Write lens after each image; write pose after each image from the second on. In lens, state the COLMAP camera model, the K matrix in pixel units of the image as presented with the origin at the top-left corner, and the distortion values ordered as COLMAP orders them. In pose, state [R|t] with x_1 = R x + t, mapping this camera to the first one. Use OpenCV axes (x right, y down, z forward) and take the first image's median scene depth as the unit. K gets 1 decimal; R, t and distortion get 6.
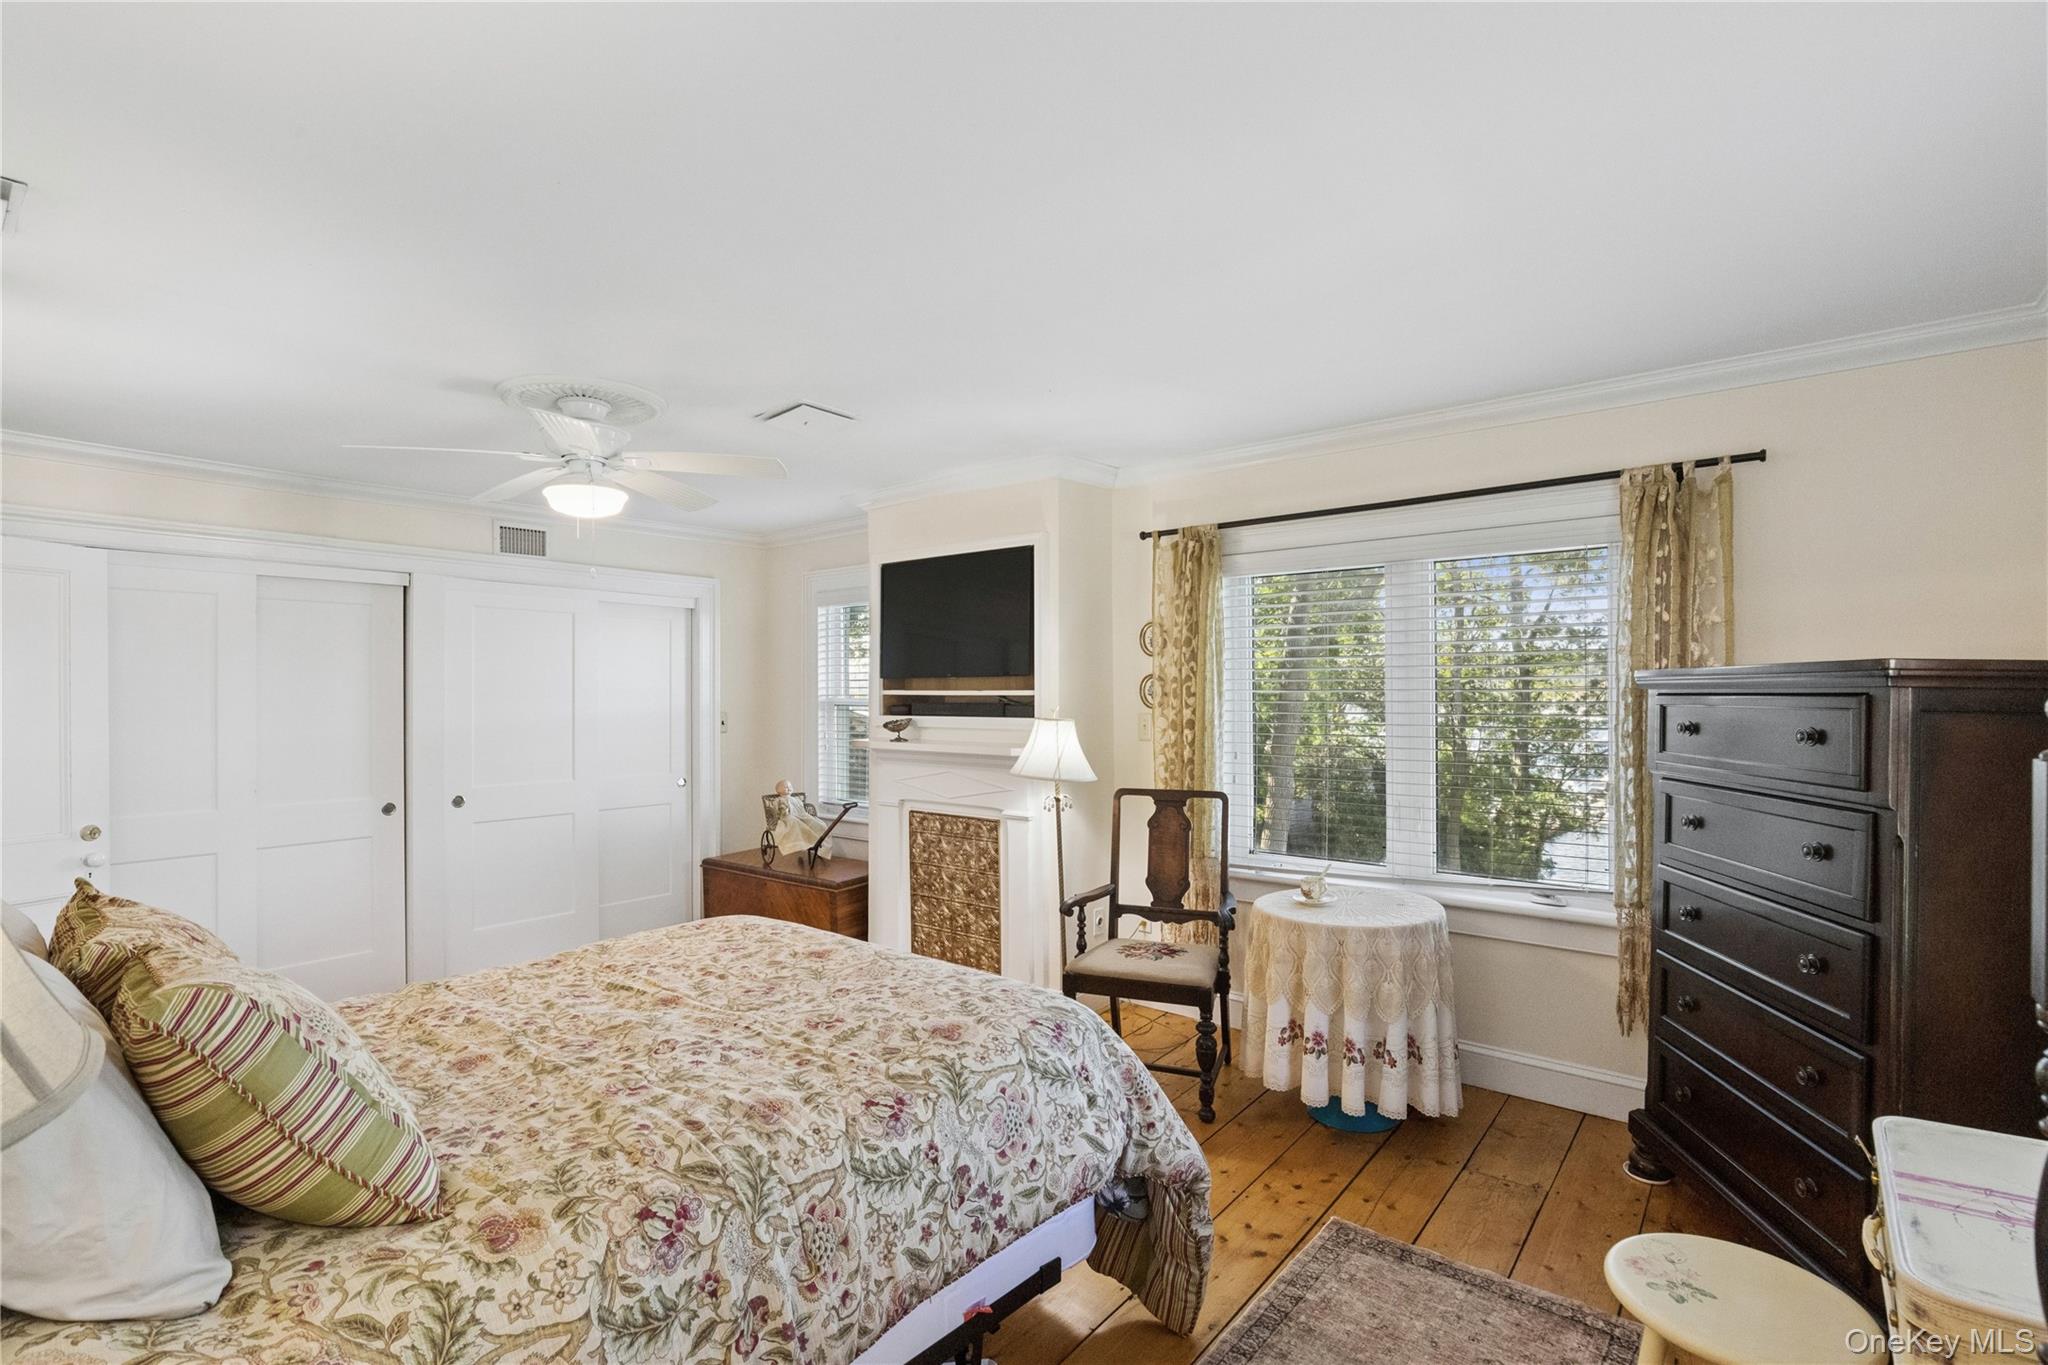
lens RADIAL K [[923.8, 0, 1024.0], [0, 923.8, 682.5], [0, 0, 1]] dist [-0.001587, 0.000091]
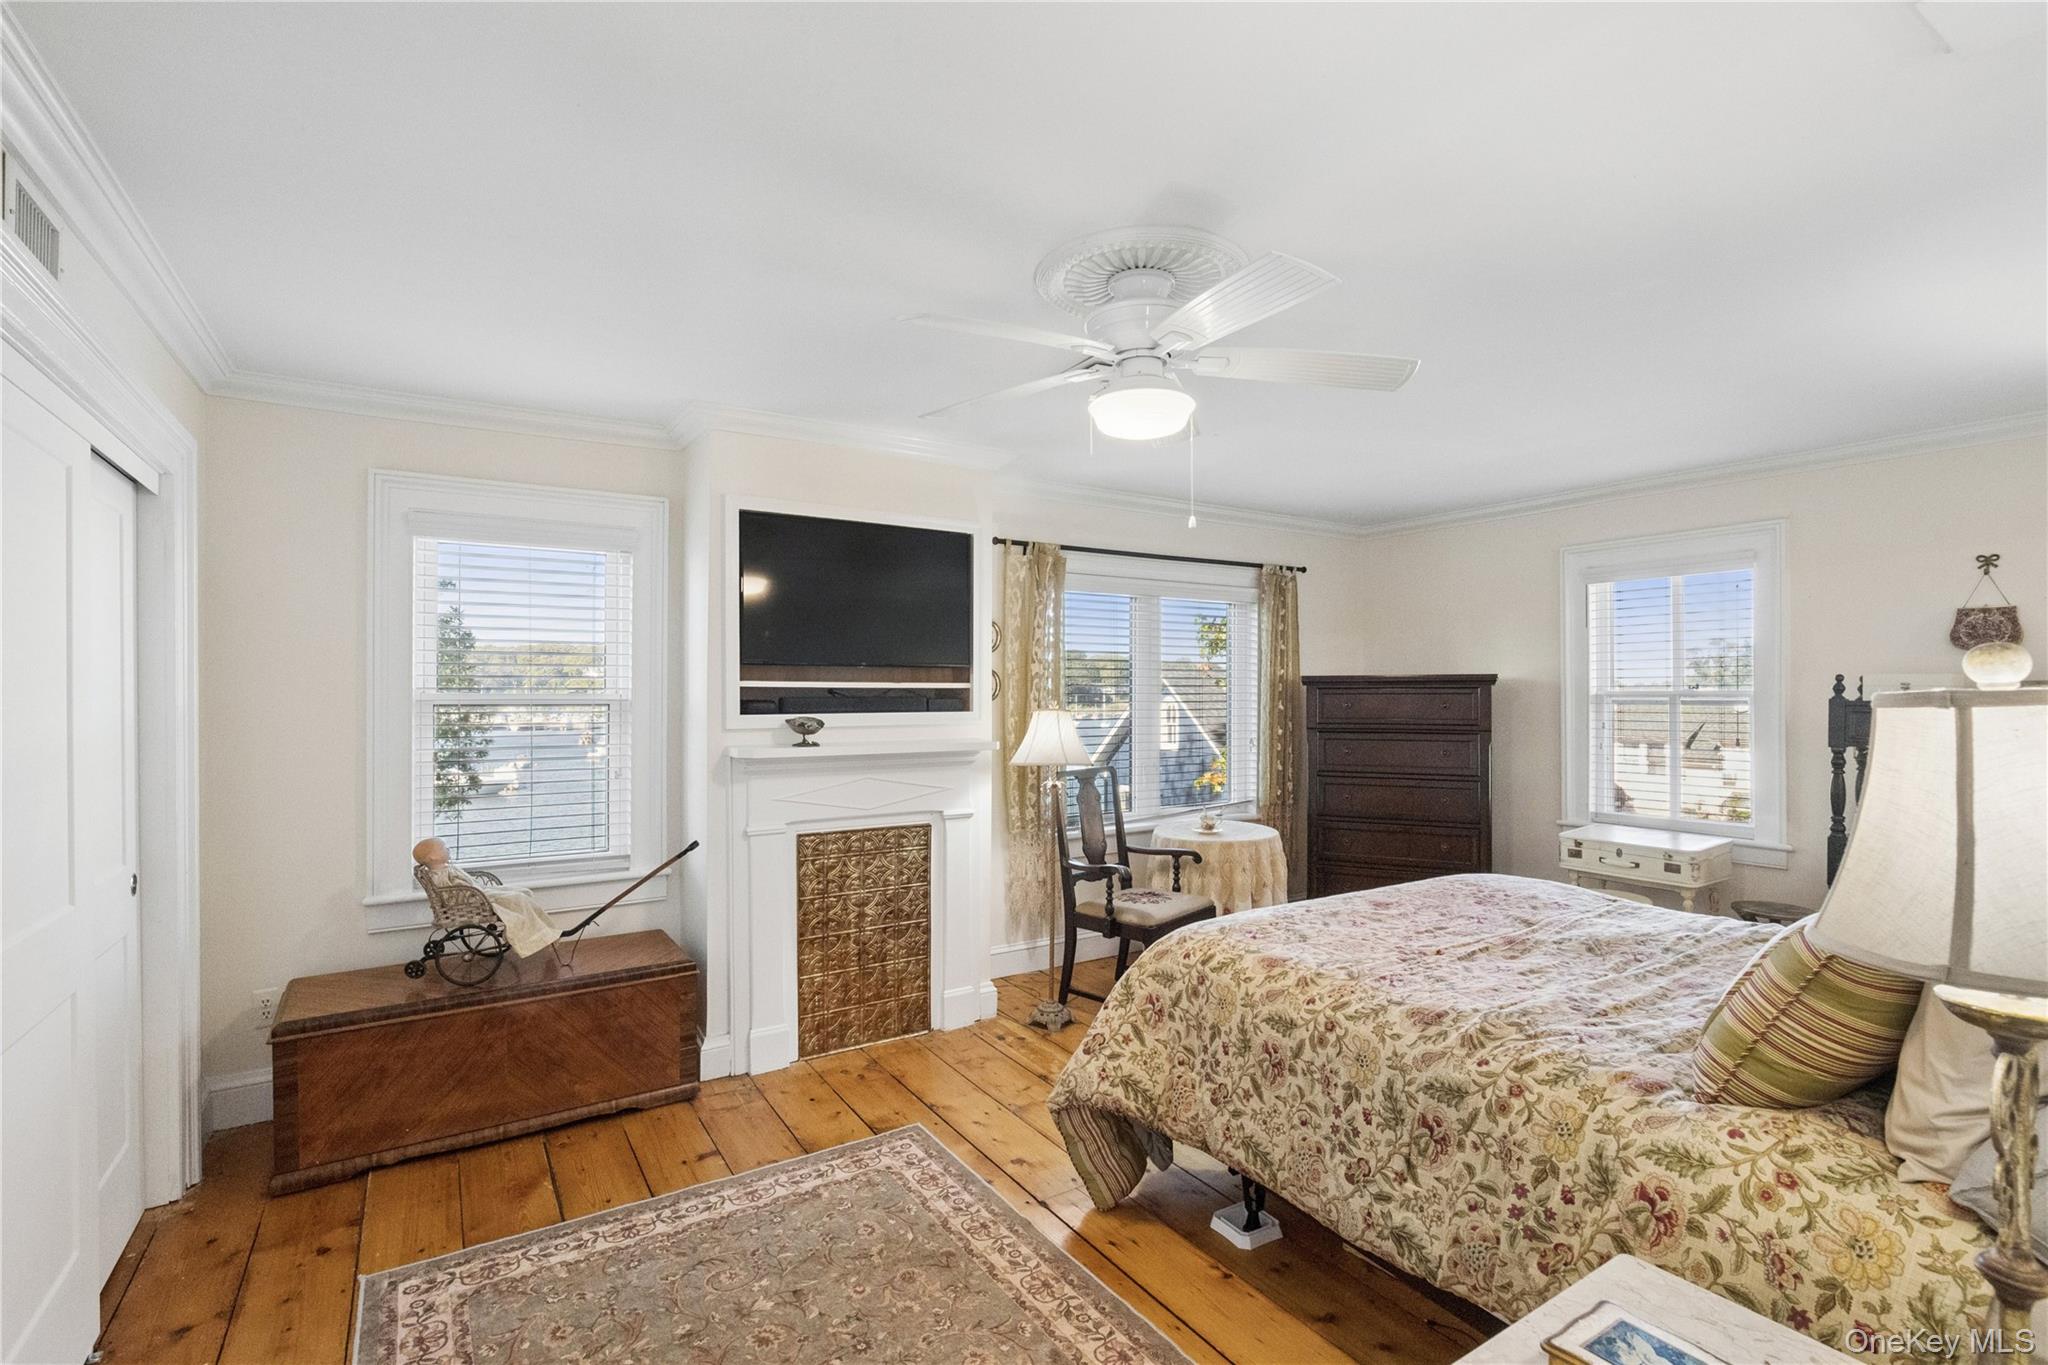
lens RADIAL K [[947.3, 0, 1023.3], [0, 947.3, 706.5], [0, 0, 1]] dist [-0.007126, 0.000783]
pose [[0.314317, -0.005553, 0.949302, -0.891348], [-0.000557, 0.999982, 0.006034, 0.026448], [-0.949318, -0.002425, 0.314308, 0.613685]]
